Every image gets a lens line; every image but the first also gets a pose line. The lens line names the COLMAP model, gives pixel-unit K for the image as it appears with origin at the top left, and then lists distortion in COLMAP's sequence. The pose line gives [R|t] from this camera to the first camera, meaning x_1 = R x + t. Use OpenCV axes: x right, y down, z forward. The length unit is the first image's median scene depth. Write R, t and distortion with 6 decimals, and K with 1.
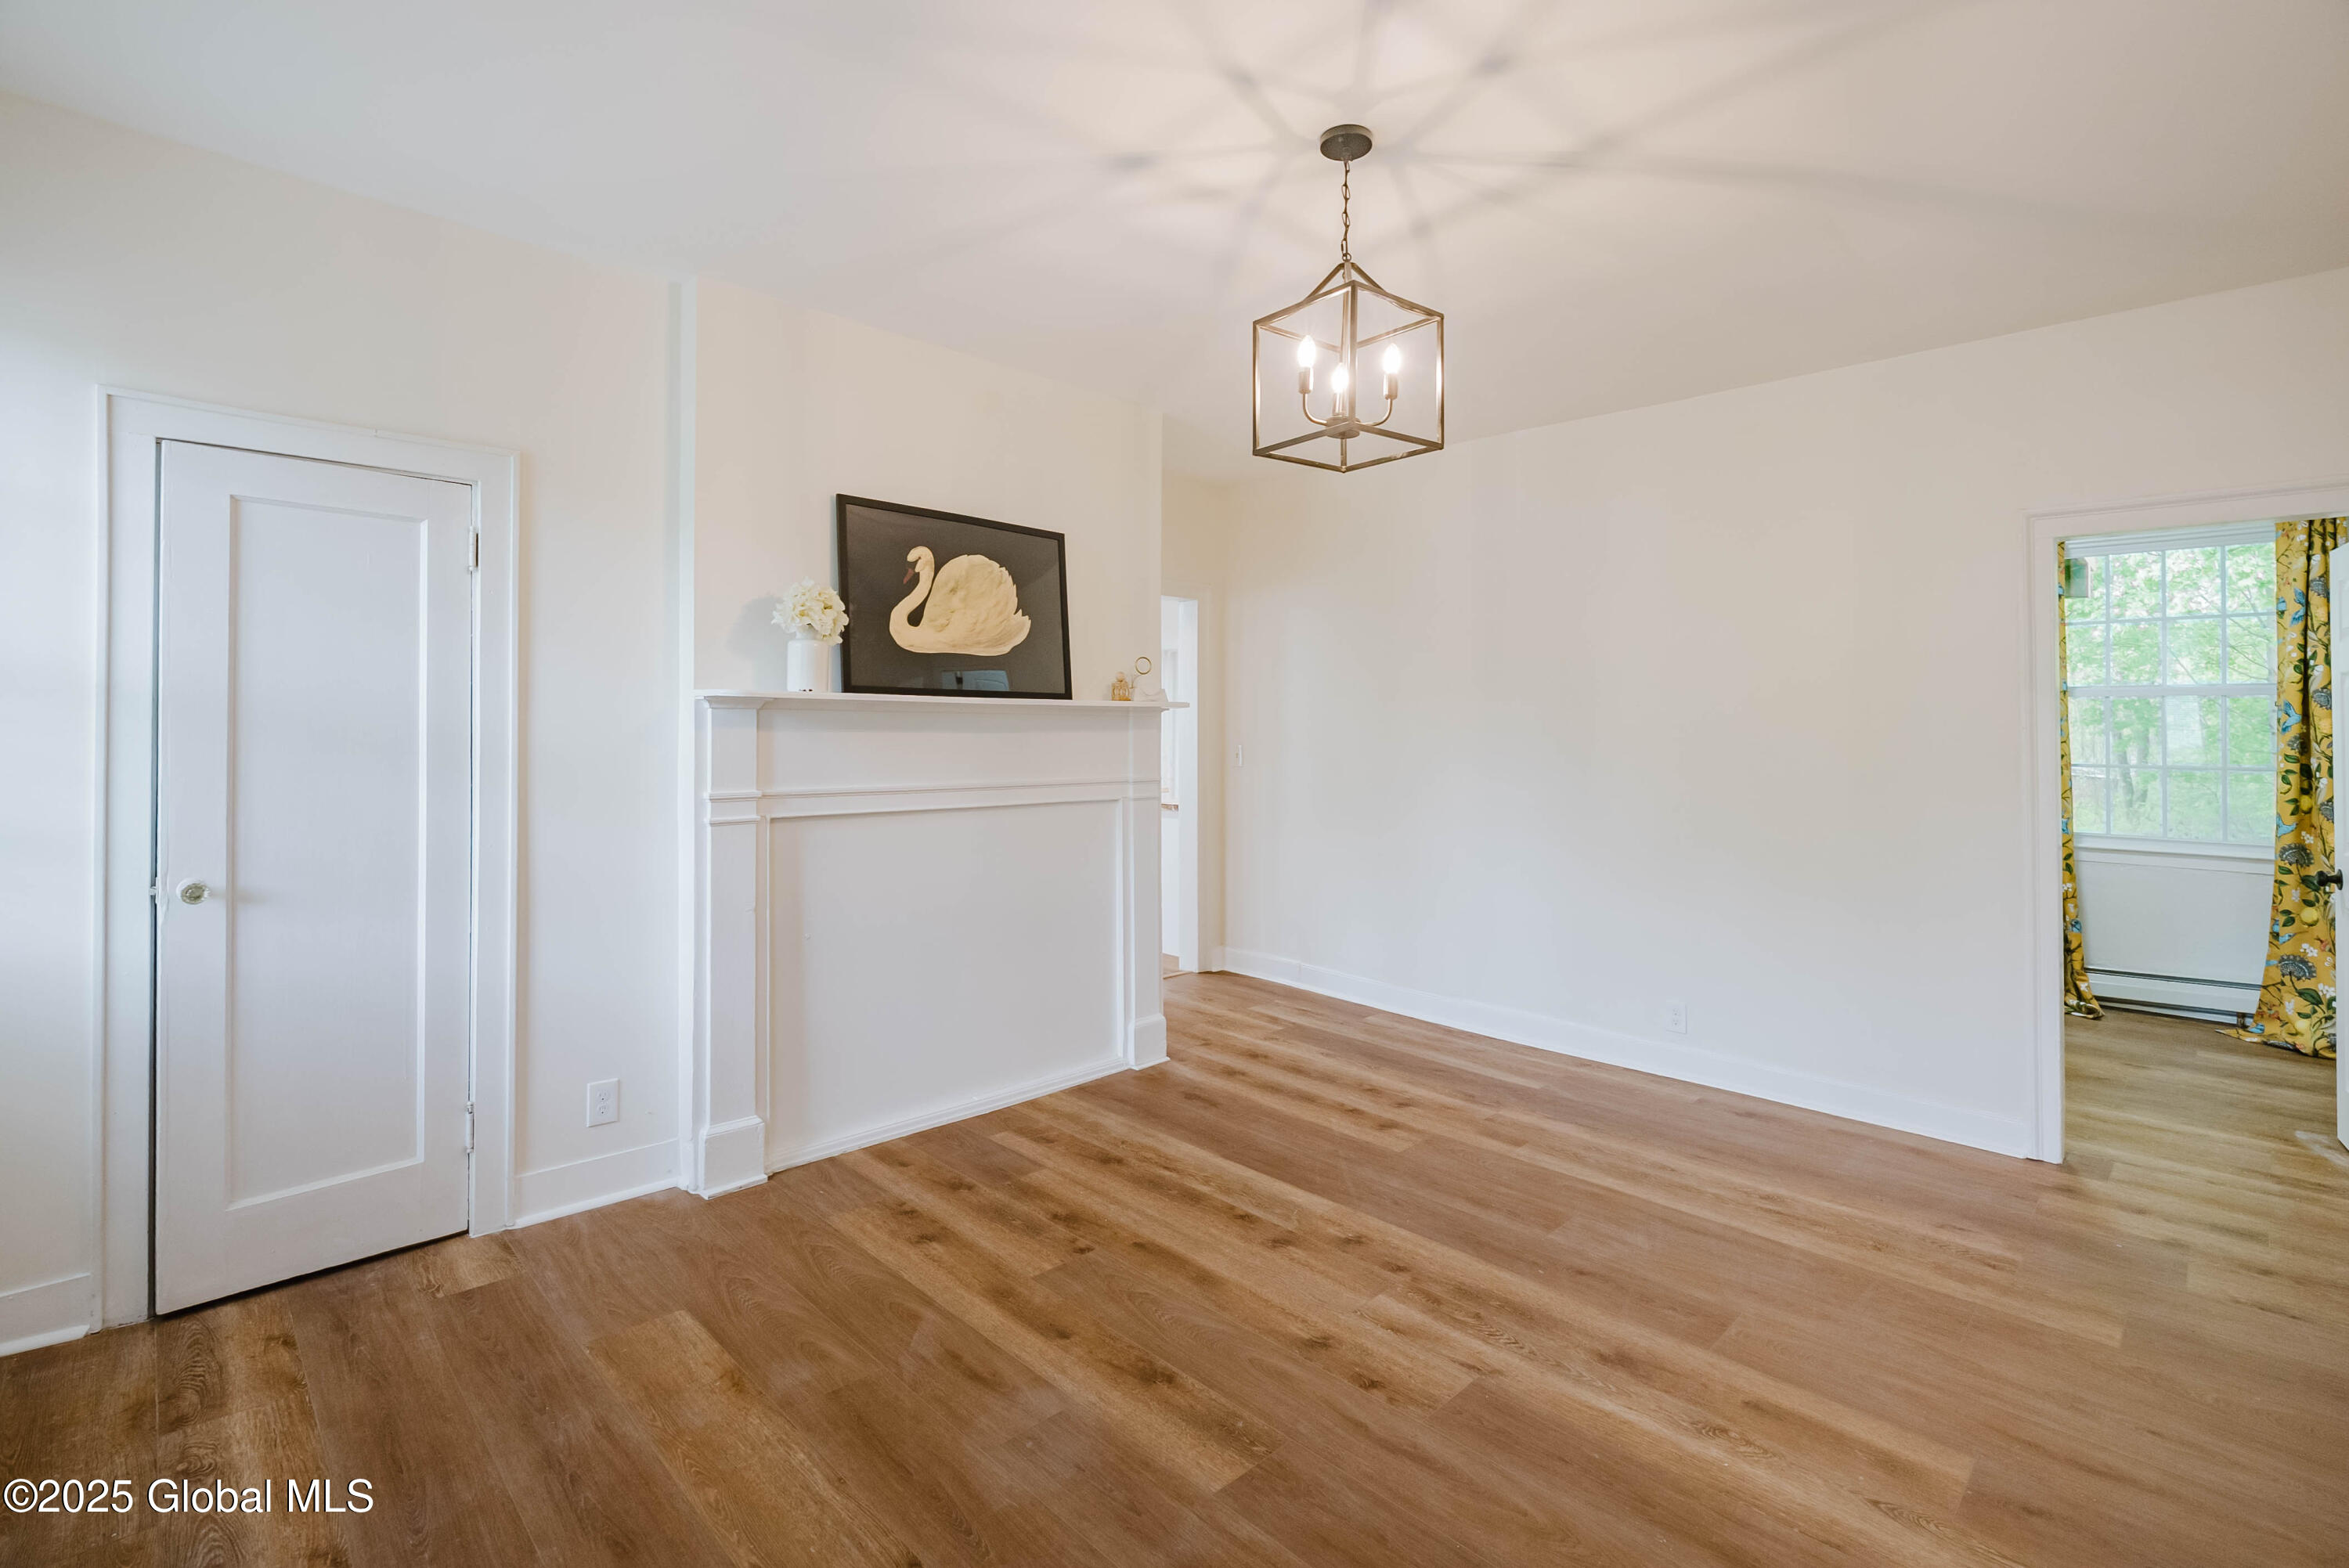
lens RADIAL K [[1072.3, 0, 1175.4], [0, 1072.3, 708.6], [0, 0, 1]] dist [-0.012061, 0.000993]
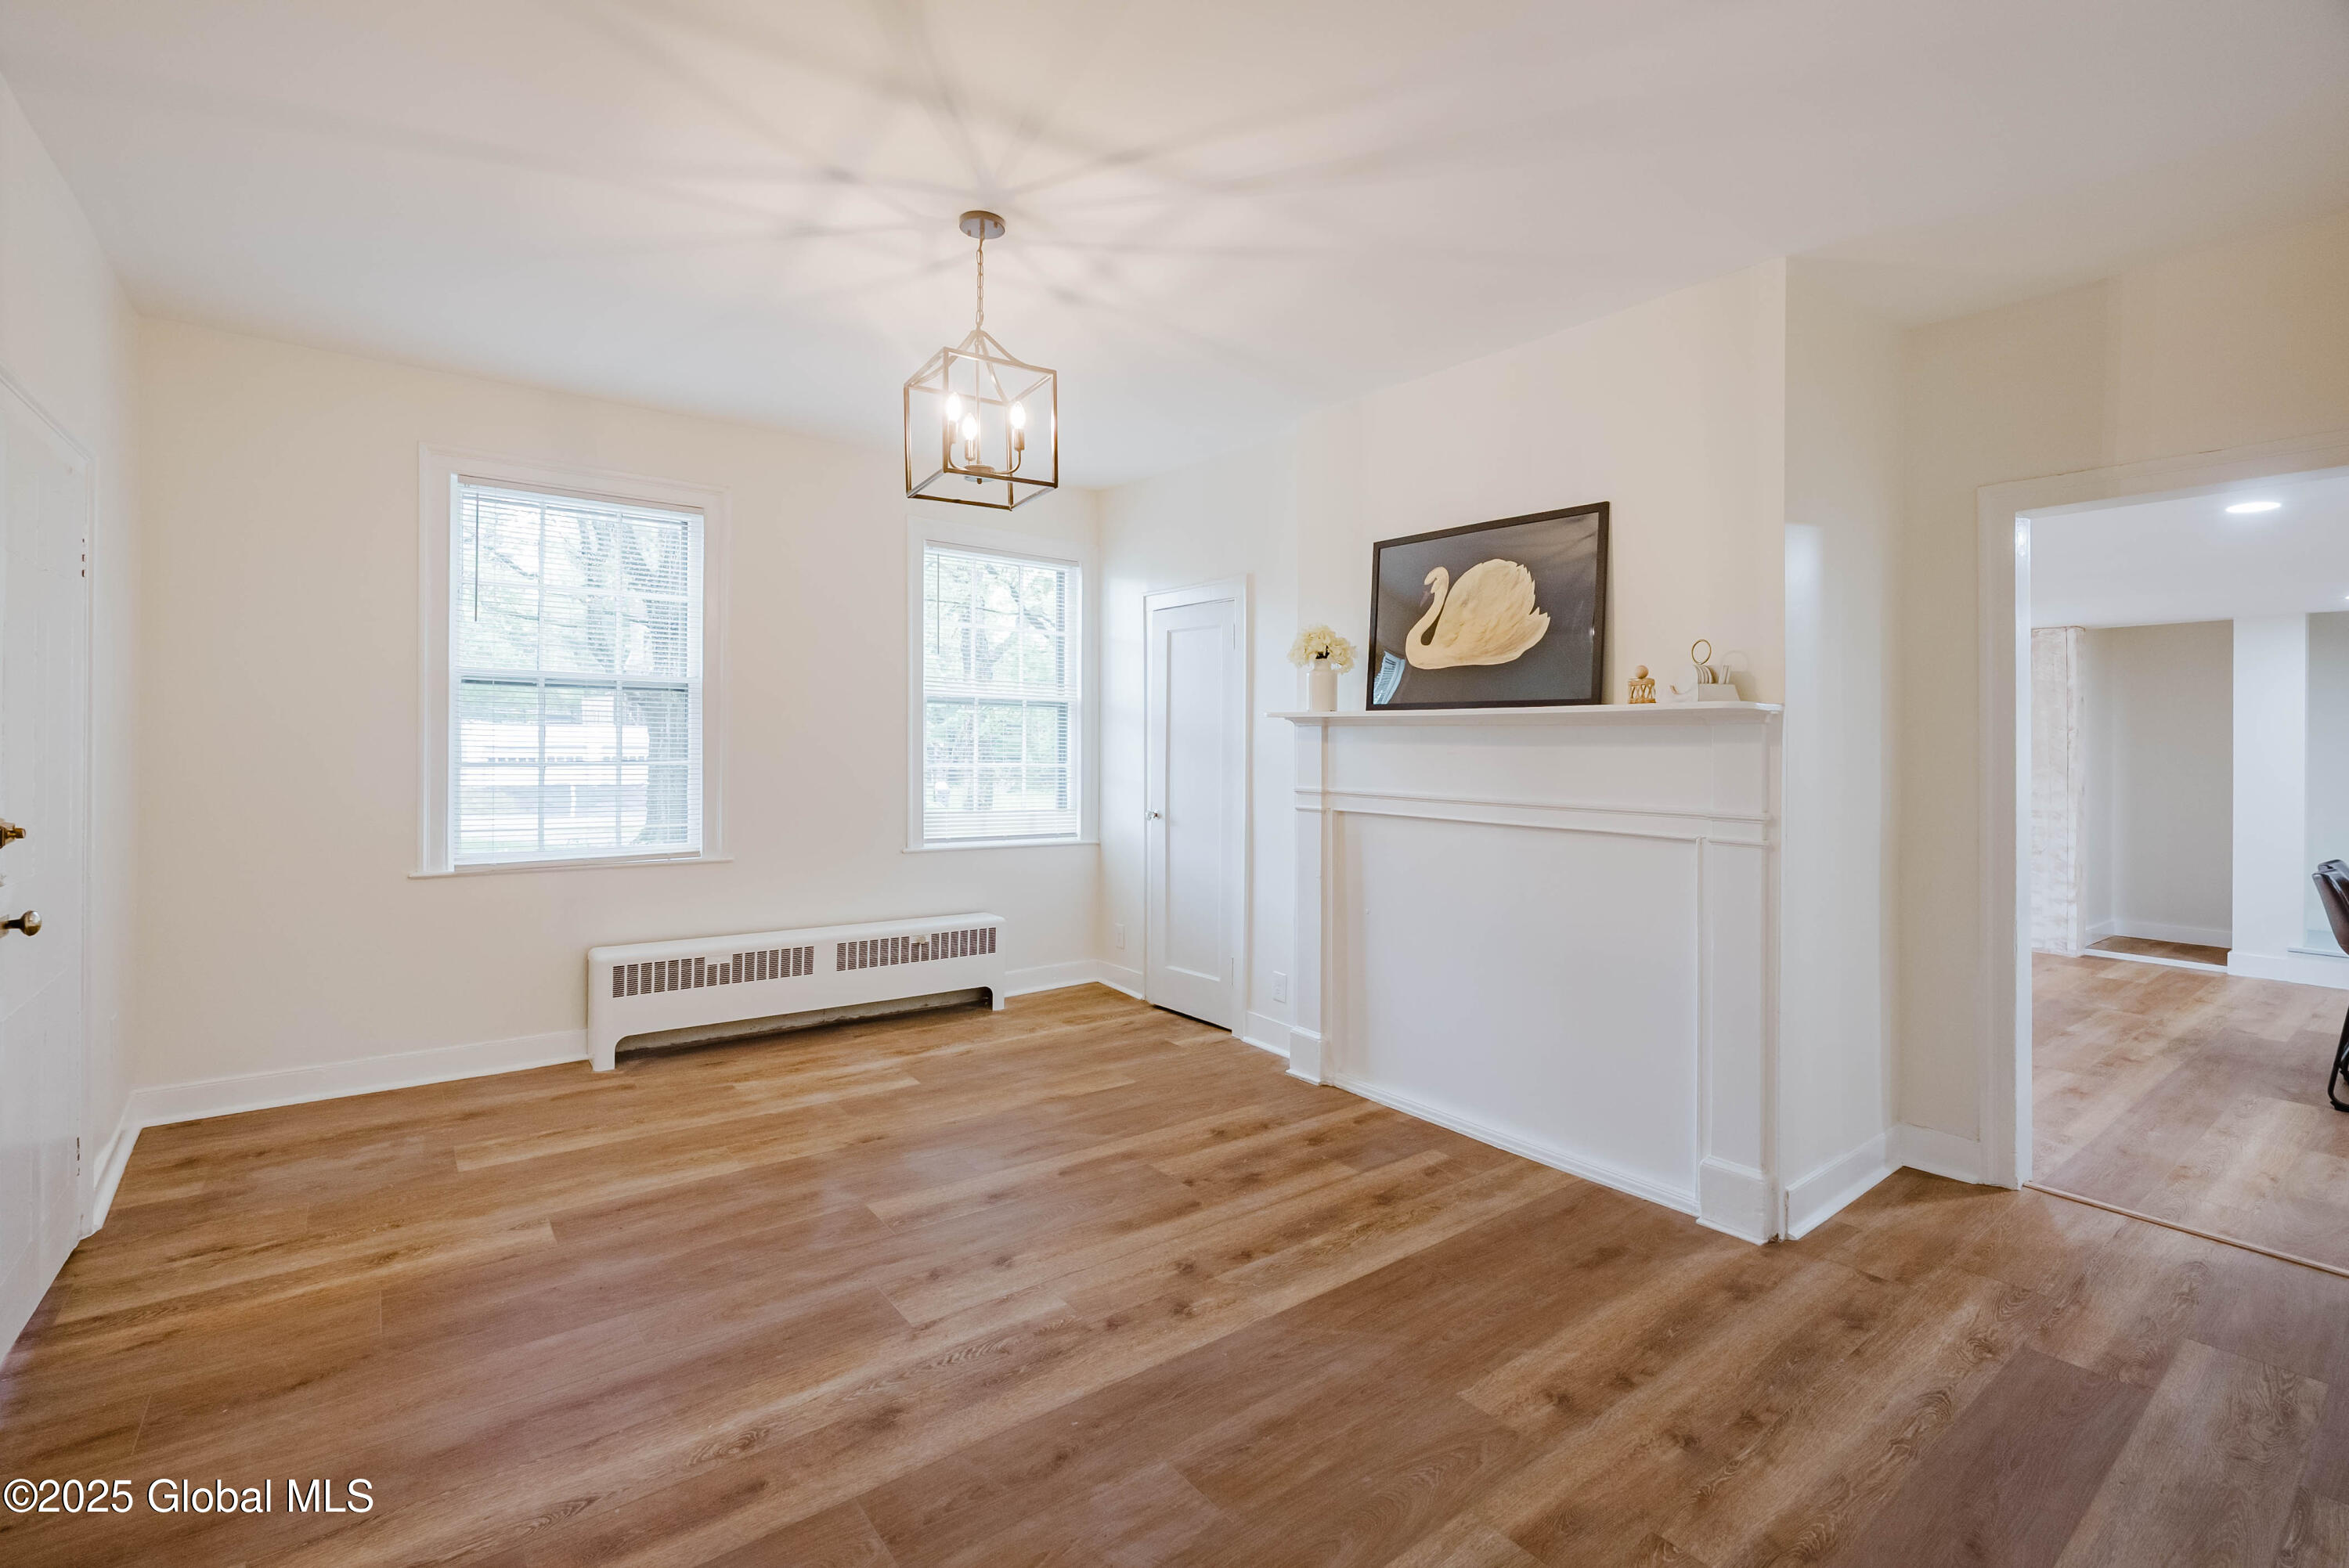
lens RADIAL K [[1051.8, 0, 1171.8], [0, 1051.8, 743.6], [0, 0, 1]] dist [-0.011992, 0.000347]
pose [[-0.125440, -0.005380, -0.992087, 0.917622], [0.006503, 0.999959, -0.006245, 0.029049], [0.992080, -0.007235, -0.125400, 0.979143]]
